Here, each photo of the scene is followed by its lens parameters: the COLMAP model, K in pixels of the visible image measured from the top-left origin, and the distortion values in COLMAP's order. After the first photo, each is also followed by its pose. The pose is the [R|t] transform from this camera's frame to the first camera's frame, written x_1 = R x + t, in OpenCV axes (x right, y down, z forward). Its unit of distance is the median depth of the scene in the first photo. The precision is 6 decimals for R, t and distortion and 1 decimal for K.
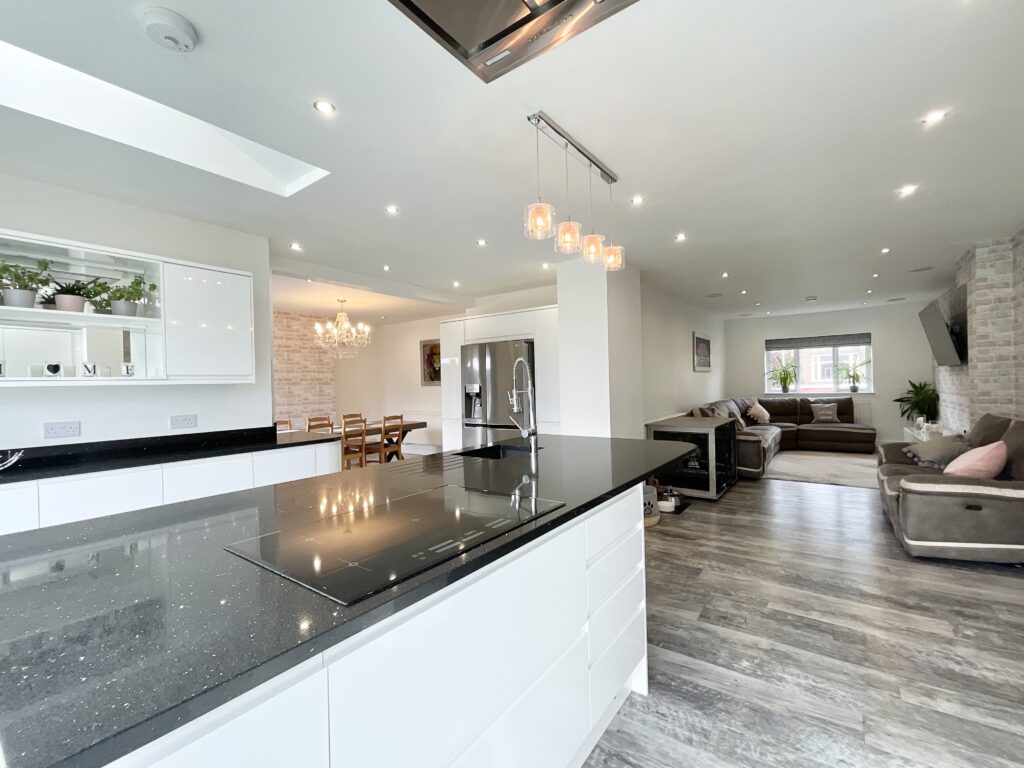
lens RADIAL K [[443.5, 0, 512.8], [0, 443.5, 384.1], [0, 0, 1]] dist [-0.004745, -0.000162]
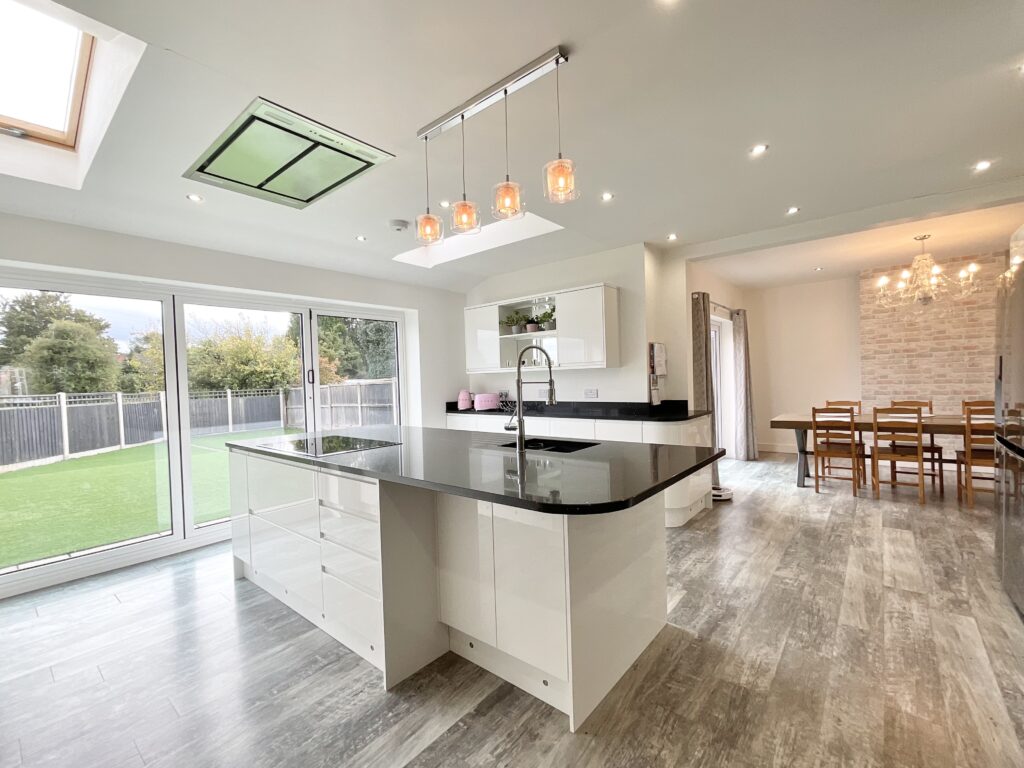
lens RADIAL K [[443.5, 0, 514.8], [0, 443.5, 388.1], [0, 0, 1]] dist [-0.004745, -0.000162]
pose [[-0.055690, 0.049660, -0.997212, 1.212991], [0.035161, 0.998240, 0.047748, -0.022305], [0.997829, -0.032404, -0.057338, 1.323018]]
